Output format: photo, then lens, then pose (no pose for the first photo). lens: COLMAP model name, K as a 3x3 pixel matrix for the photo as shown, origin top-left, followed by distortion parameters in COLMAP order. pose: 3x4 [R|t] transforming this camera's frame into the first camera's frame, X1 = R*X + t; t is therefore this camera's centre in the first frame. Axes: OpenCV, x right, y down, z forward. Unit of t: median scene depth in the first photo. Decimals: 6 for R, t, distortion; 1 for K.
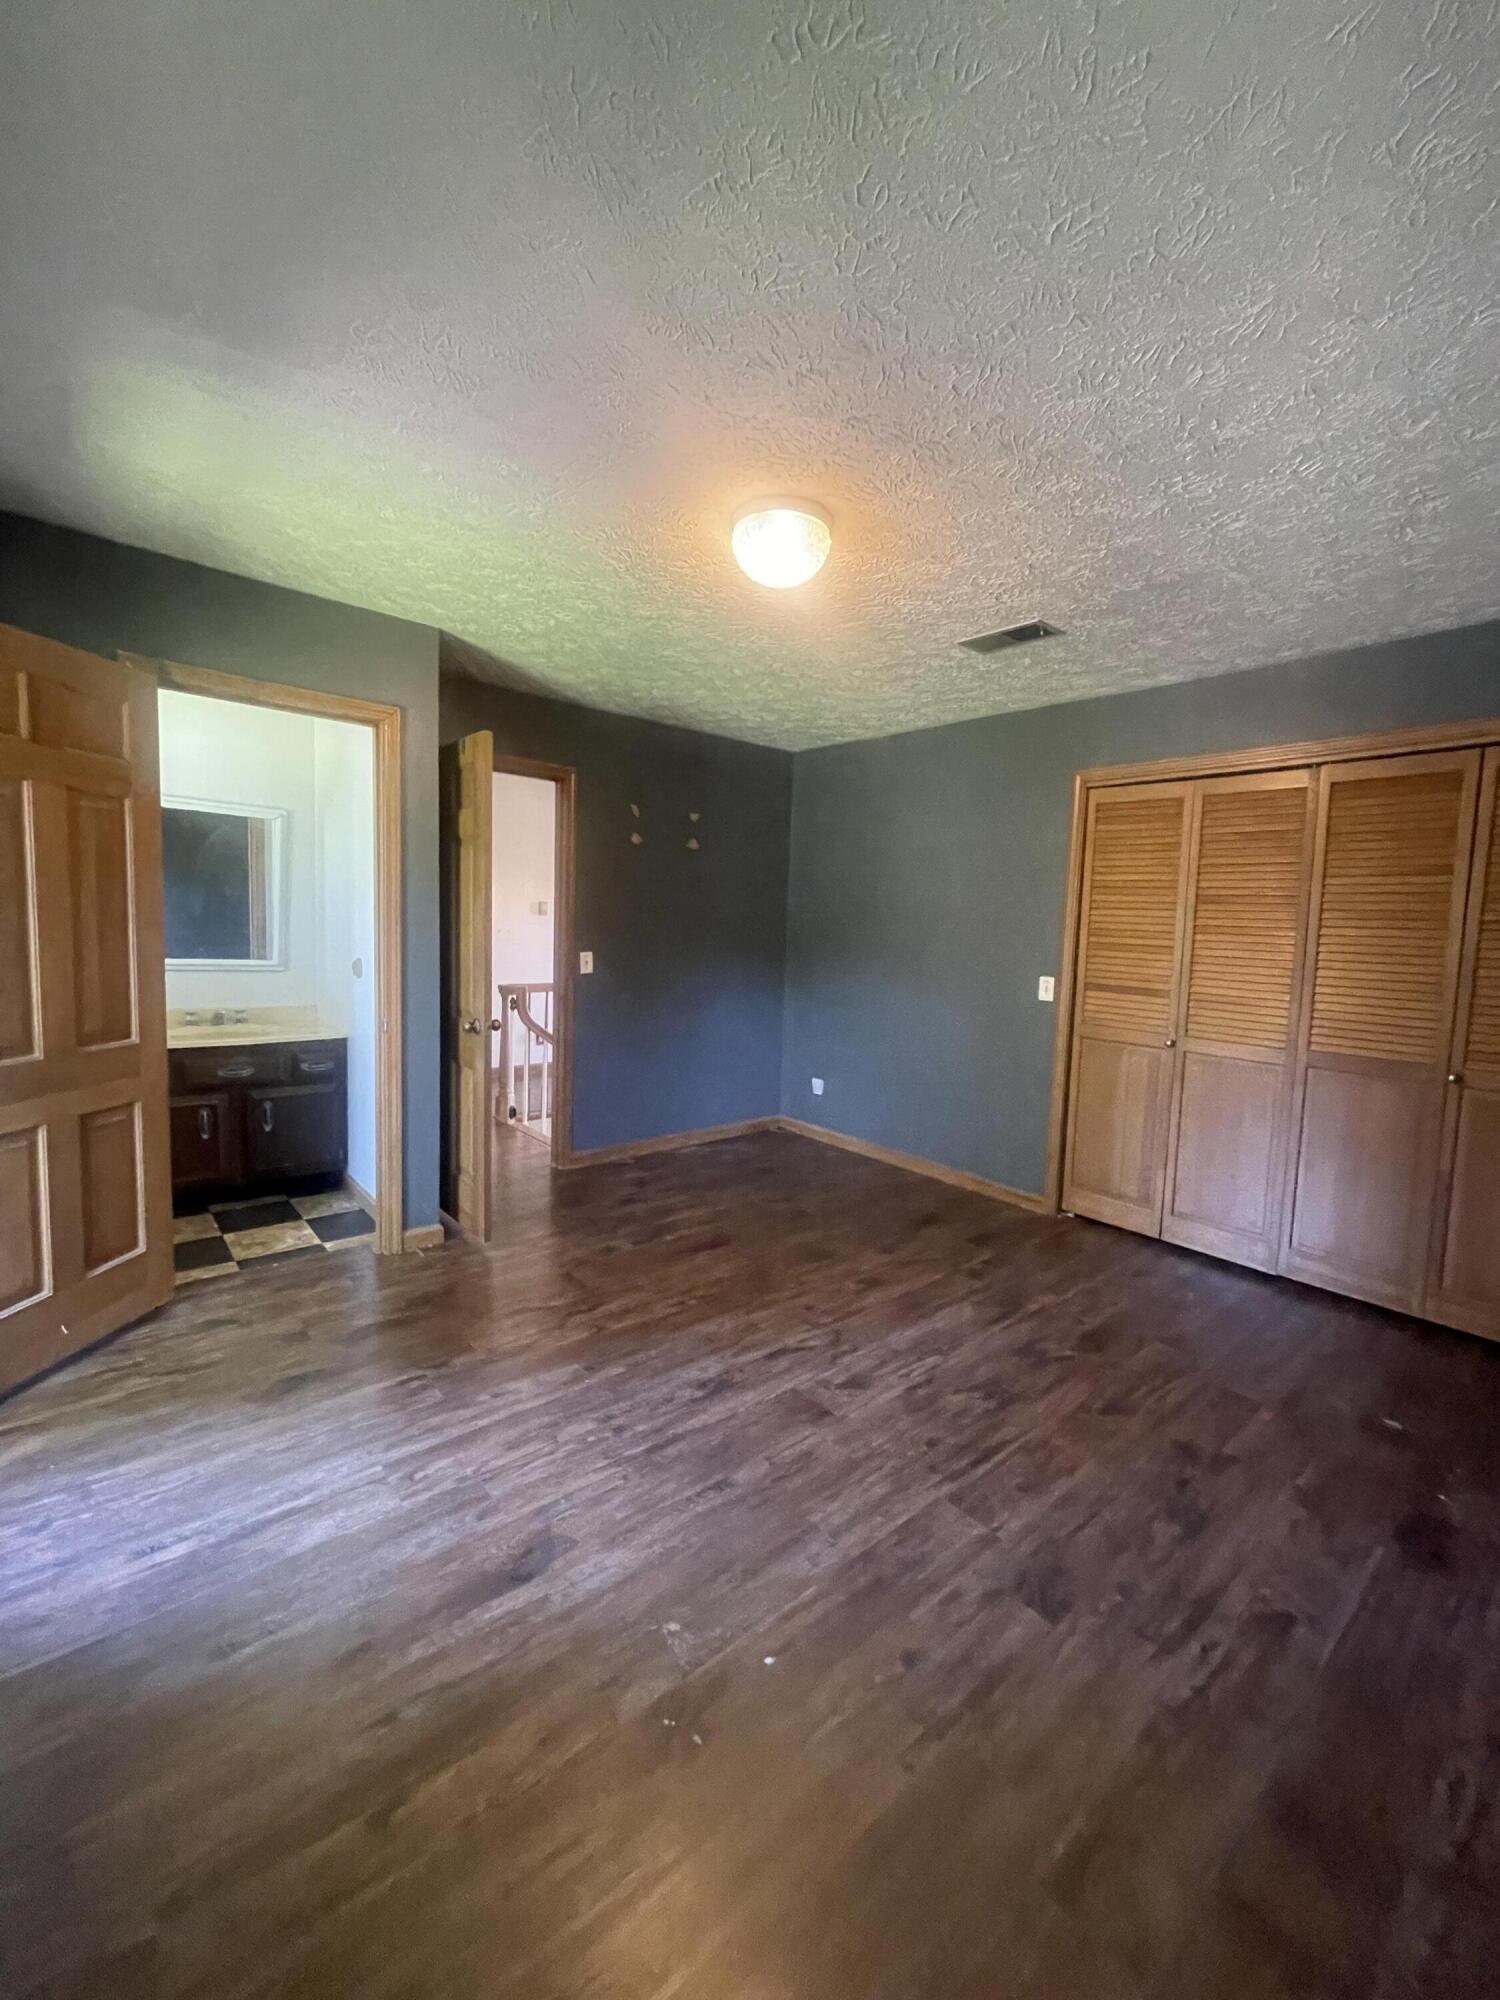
lens RADIAL K [[811.8, 0, 743.1], [0, 811.8, 986.8], [0, 0, 1]] dist [-0.006619, 0.000440]
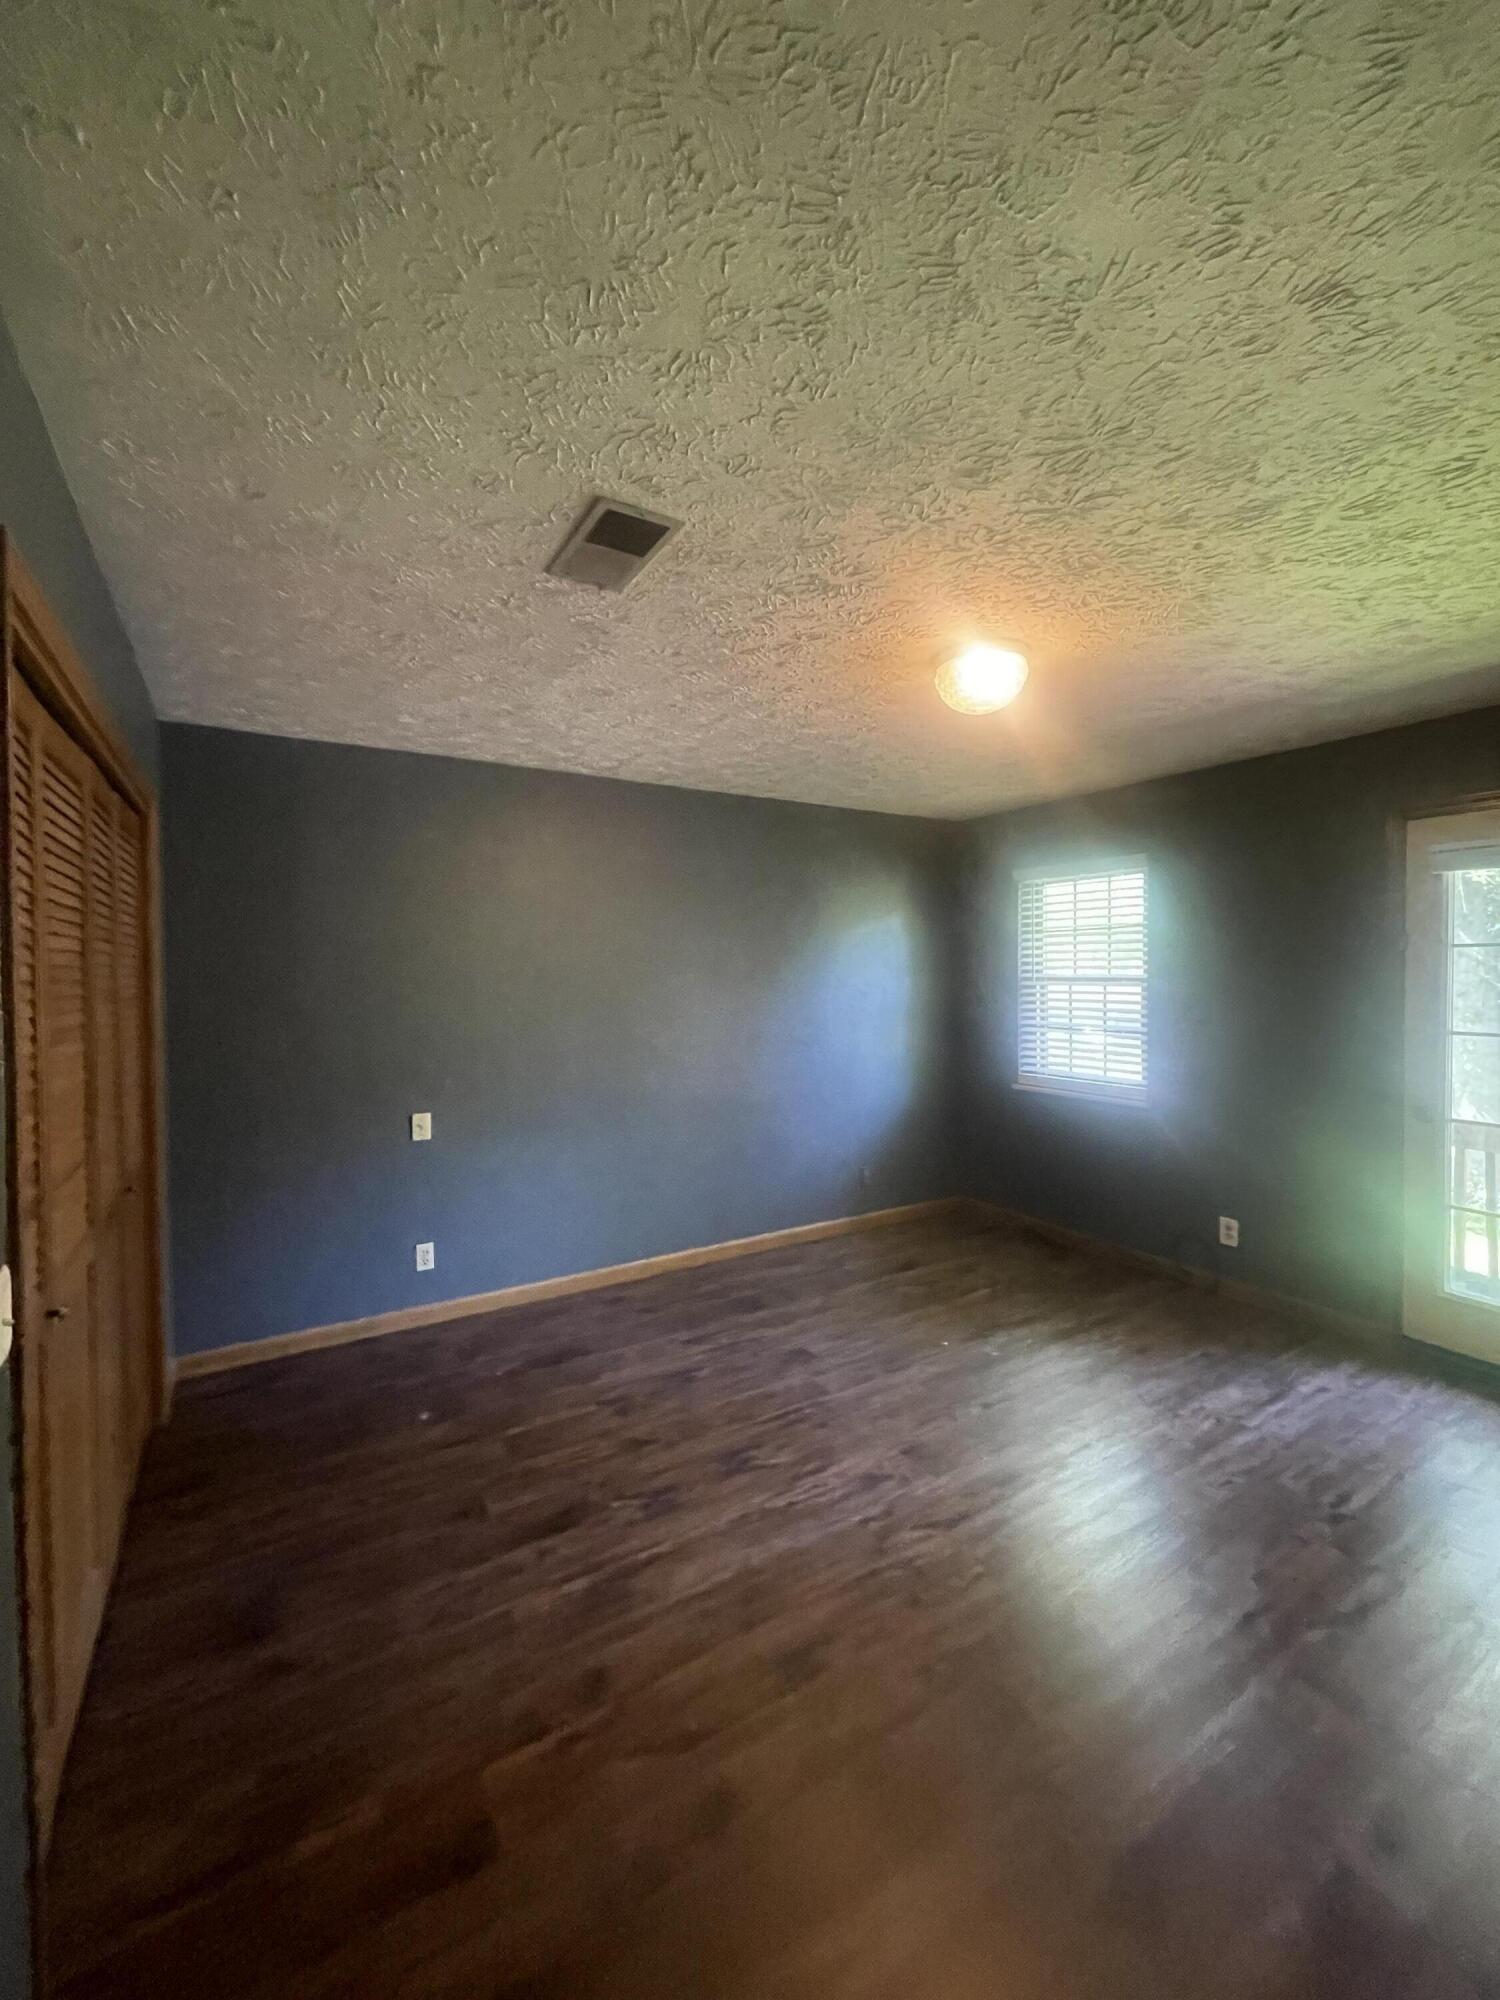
lens RADIAL K [[811.8, 0, 743.1], [0, 811.8, 986.8], [0, 0, 1]] dist [-0.006619, 0.000440]
pose [[-0.986097, -0.033284, 0.162803, 0.146805], [-0.014826, 0.993450, 0.113302, -0.214339], [-0.165508, 0.109313, -0.980132, 1.846338]]
